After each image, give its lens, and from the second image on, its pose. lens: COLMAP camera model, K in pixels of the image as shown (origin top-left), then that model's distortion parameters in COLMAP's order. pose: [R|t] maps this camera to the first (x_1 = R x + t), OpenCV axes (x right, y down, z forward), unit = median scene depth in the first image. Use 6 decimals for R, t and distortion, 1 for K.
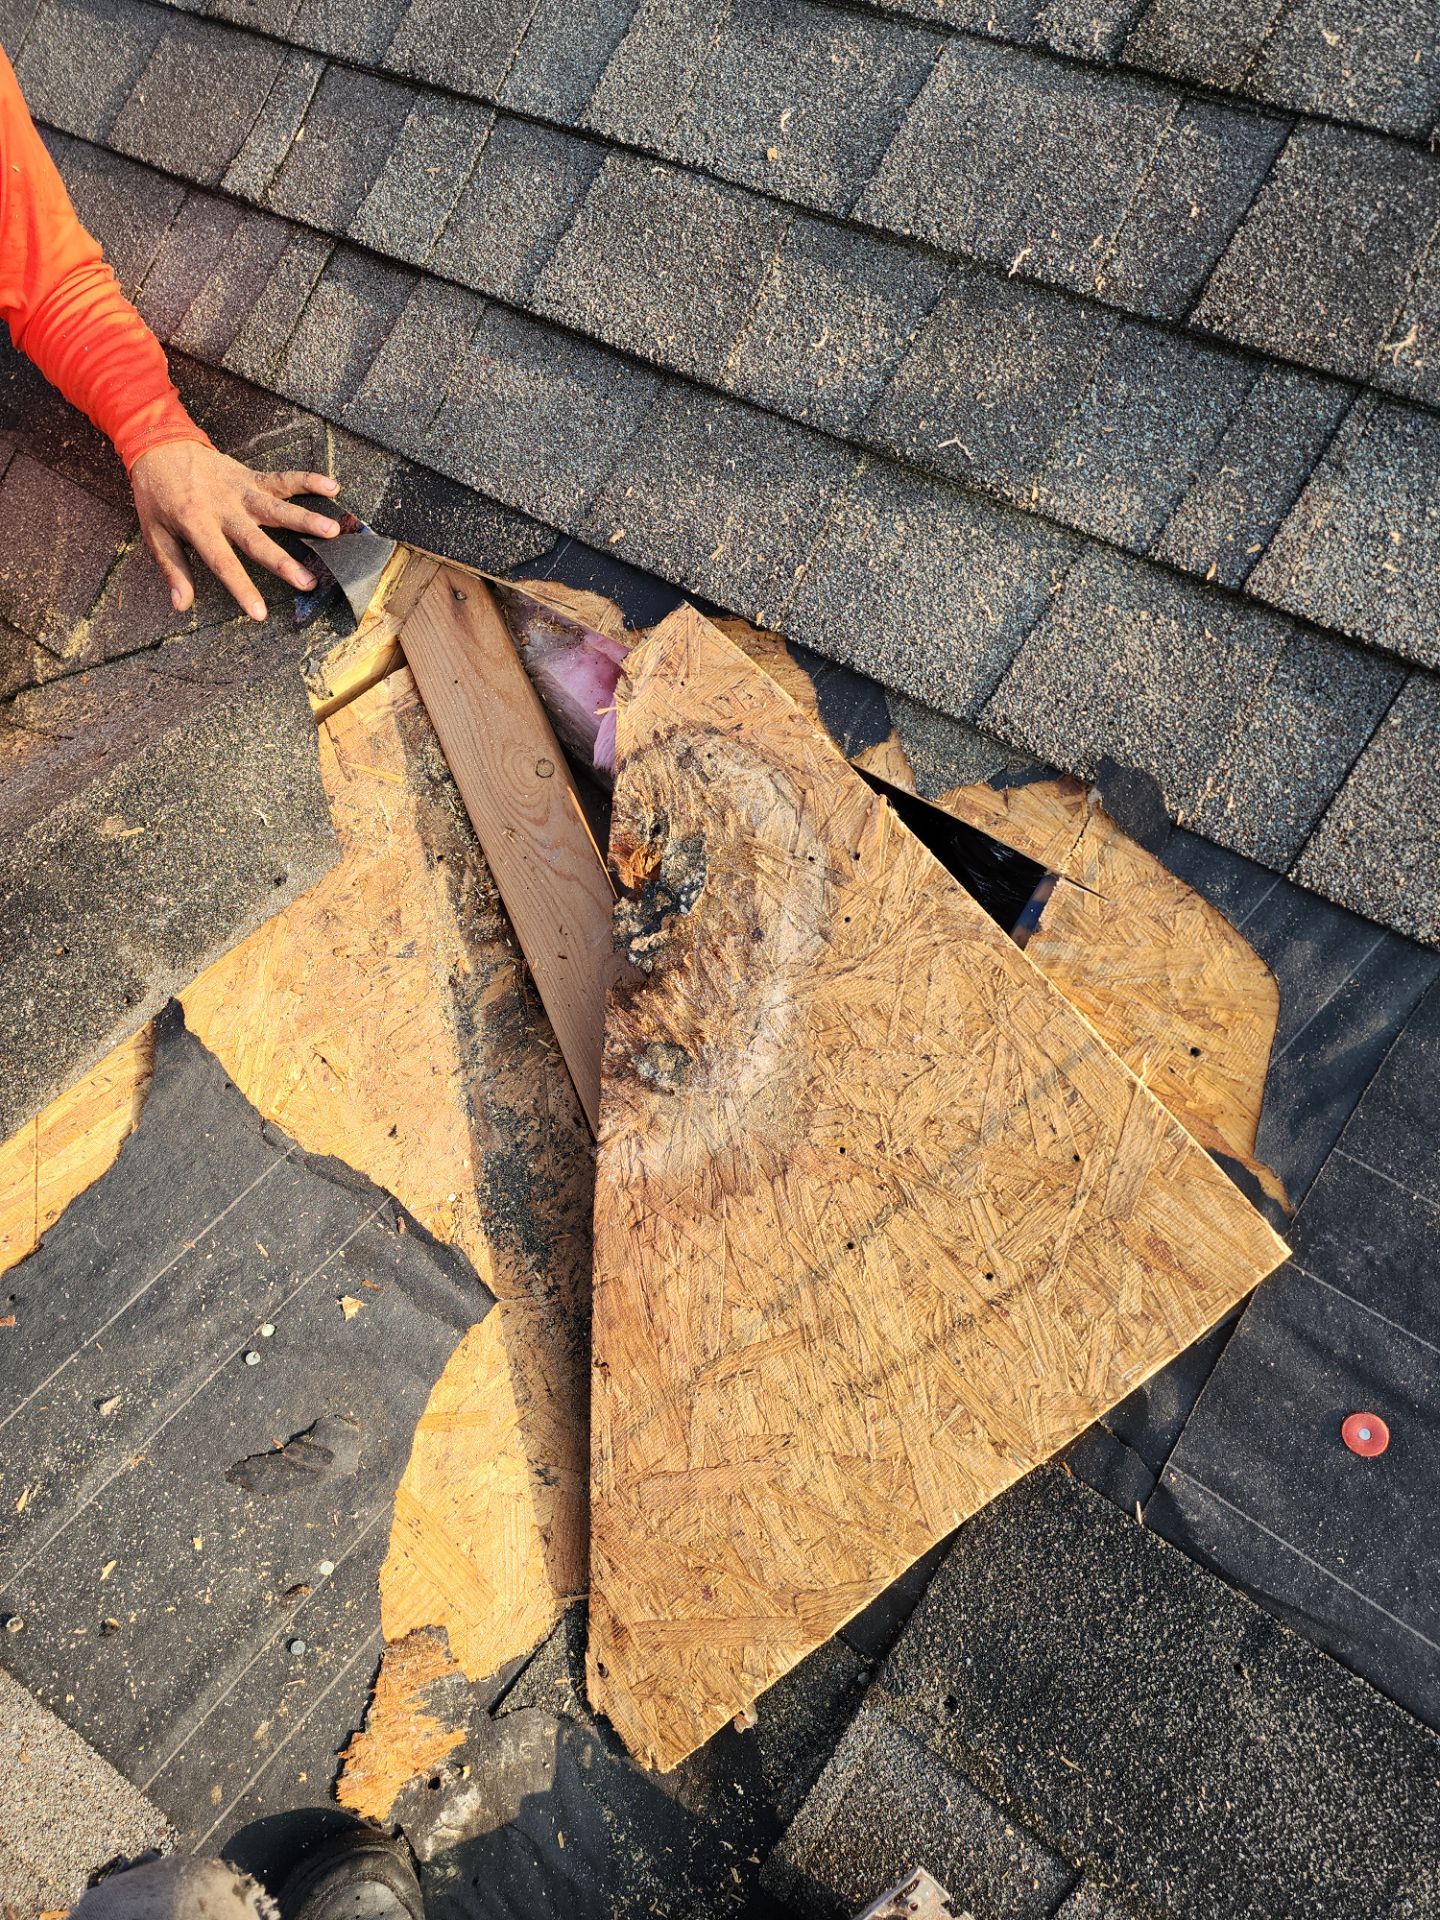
lens RADIAL K [[1354.3, 0, 720.0], [0, 1354.3, 960.0], [0, 0, 1]] dist [0.072369, -0.047773]
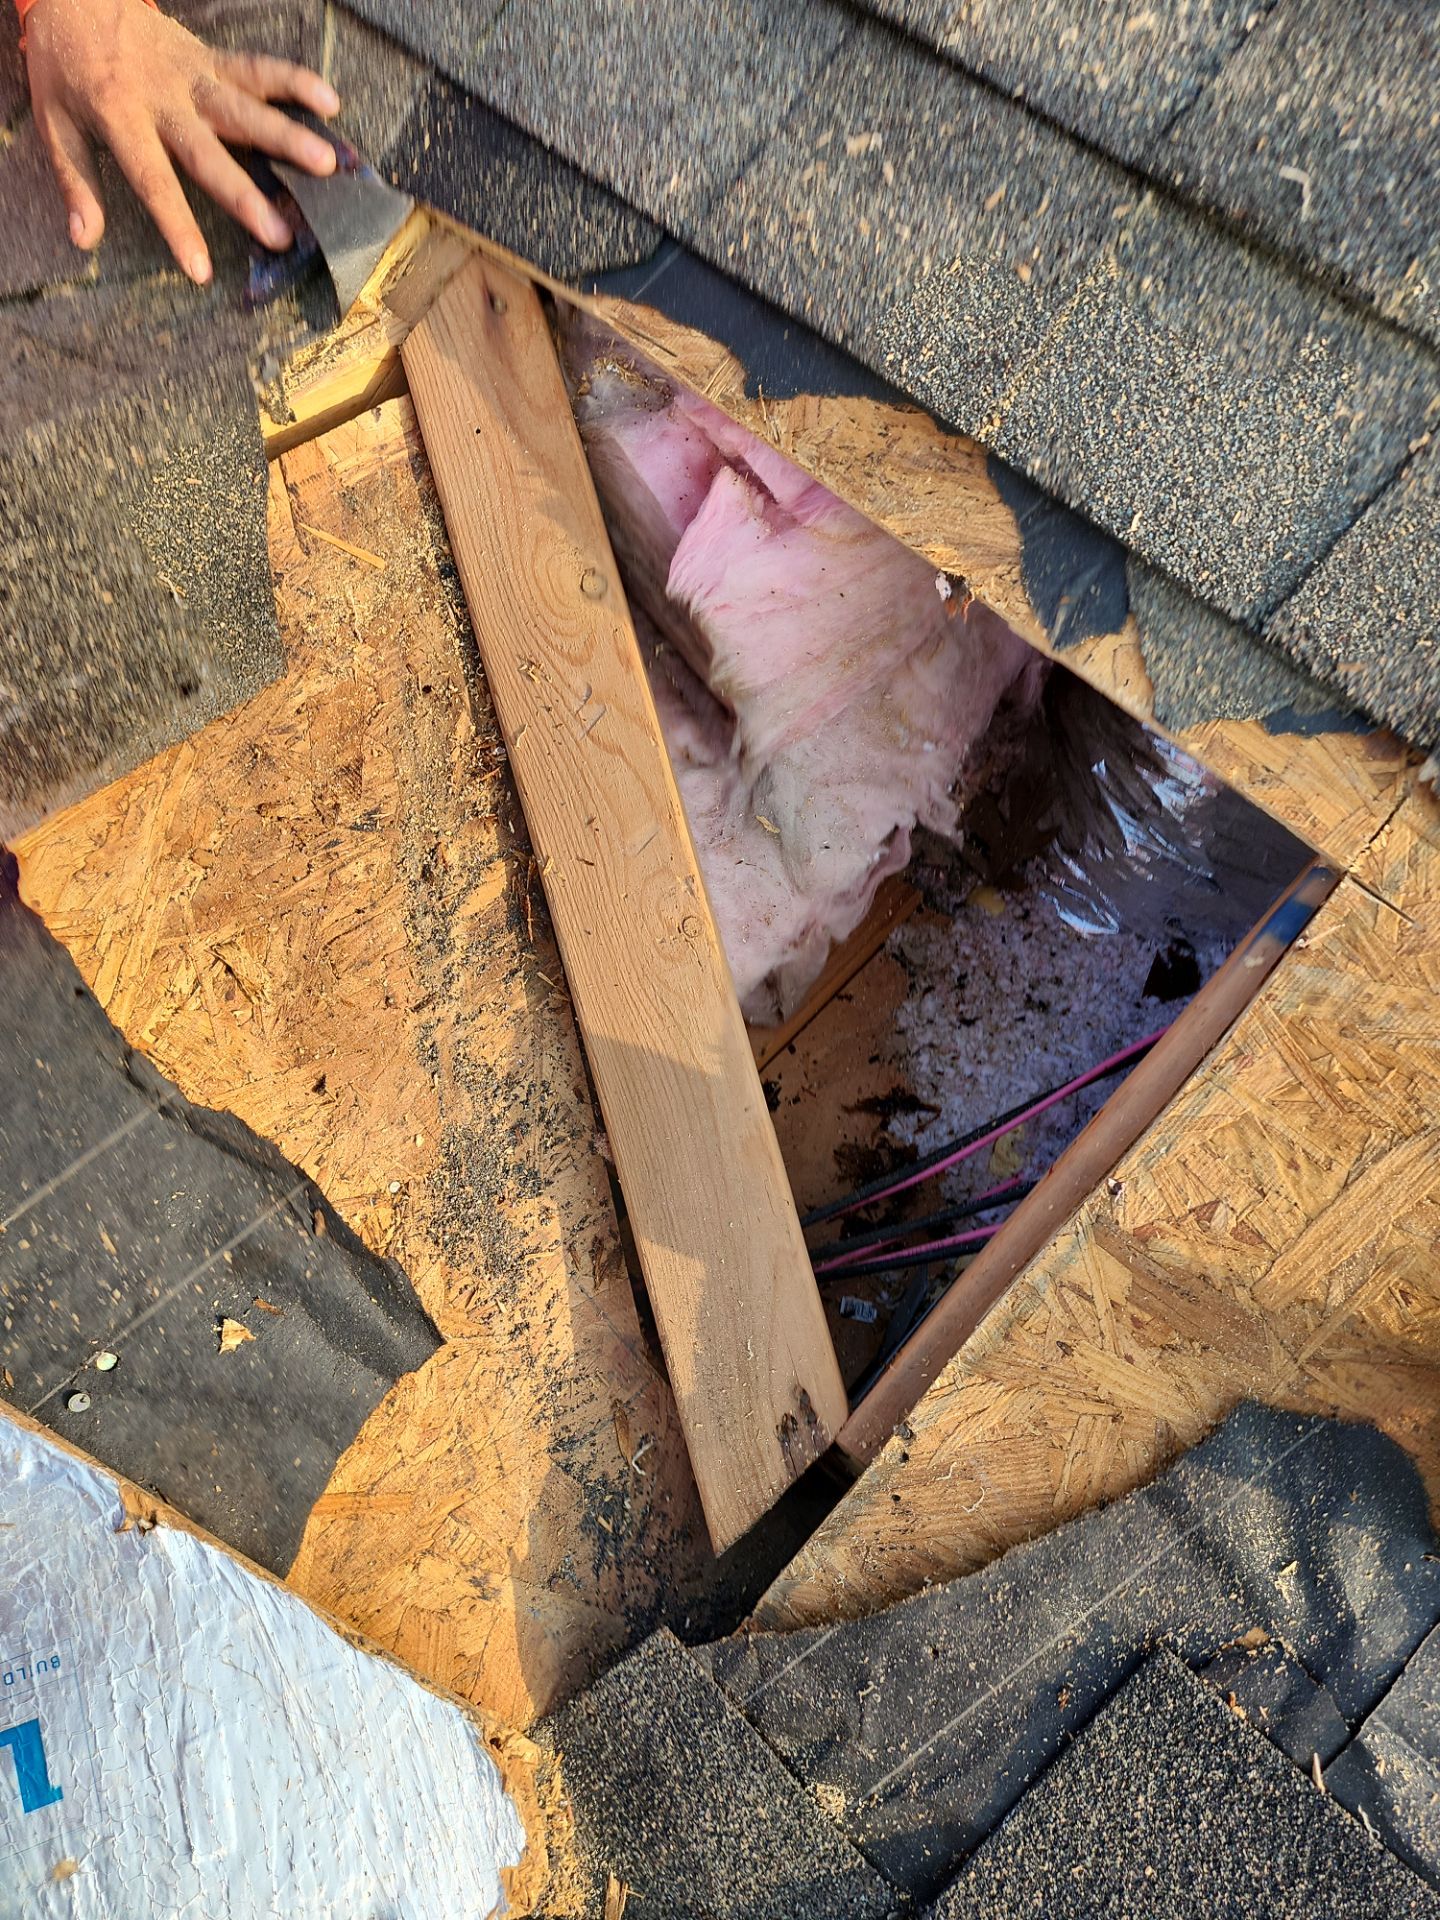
lens RADIAL K [[1371.2, 0, 726.6], [0, 1371.2, 961.9], [0, 0, 1]] dist [0.068847, -0.067430]
pose [[0.984461, 0.140551, 0.105274, -0.119325], [-0.152603, 0.981356, 0.116842, -0.048390], [-0.086889, -0.131091, 0.987555, 0.297902]]
